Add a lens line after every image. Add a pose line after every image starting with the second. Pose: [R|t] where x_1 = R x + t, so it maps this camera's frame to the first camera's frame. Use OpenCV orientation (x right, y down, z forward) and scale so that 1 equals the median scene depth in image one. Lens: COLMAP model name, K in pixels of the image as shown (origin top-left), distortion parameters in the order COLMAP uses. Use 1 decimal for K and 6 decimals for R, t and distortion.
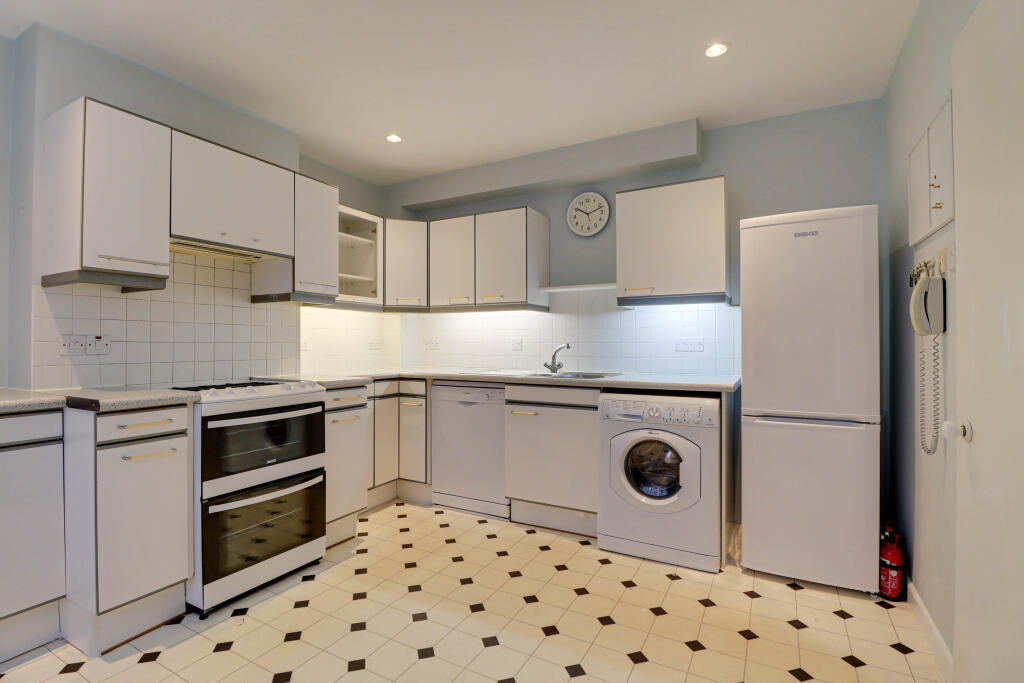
lens RADIAL K [[476.3, 0, 500.1], [0, 476.3, 333.2], [0, 0, 1]] dist [0.013203, -0.016059]
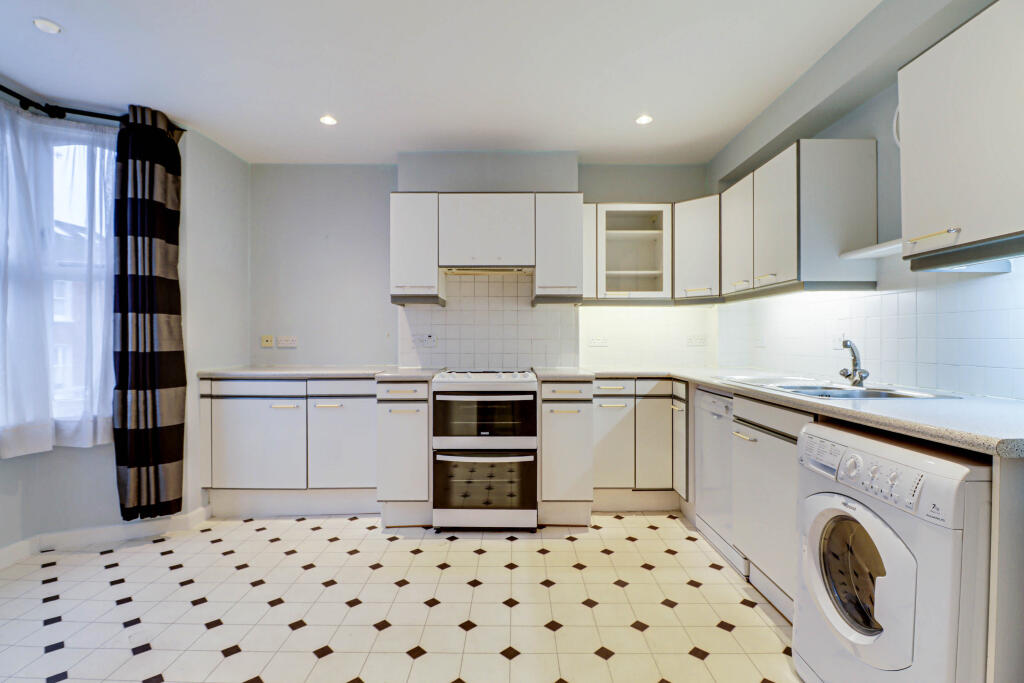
lens RADIAL K [[476.3, 0, 500.1], [0, 476.3, 333.2], [0, 0, 1]] dist [0.013203, -0.016059]
pose [[0.494319, -0.011418, -0.869205, 0.569809], [0.020331, 0.999792, -0.001572, 0.005327], [0.869043, -0.016895, 0.494449, 0.369678]]
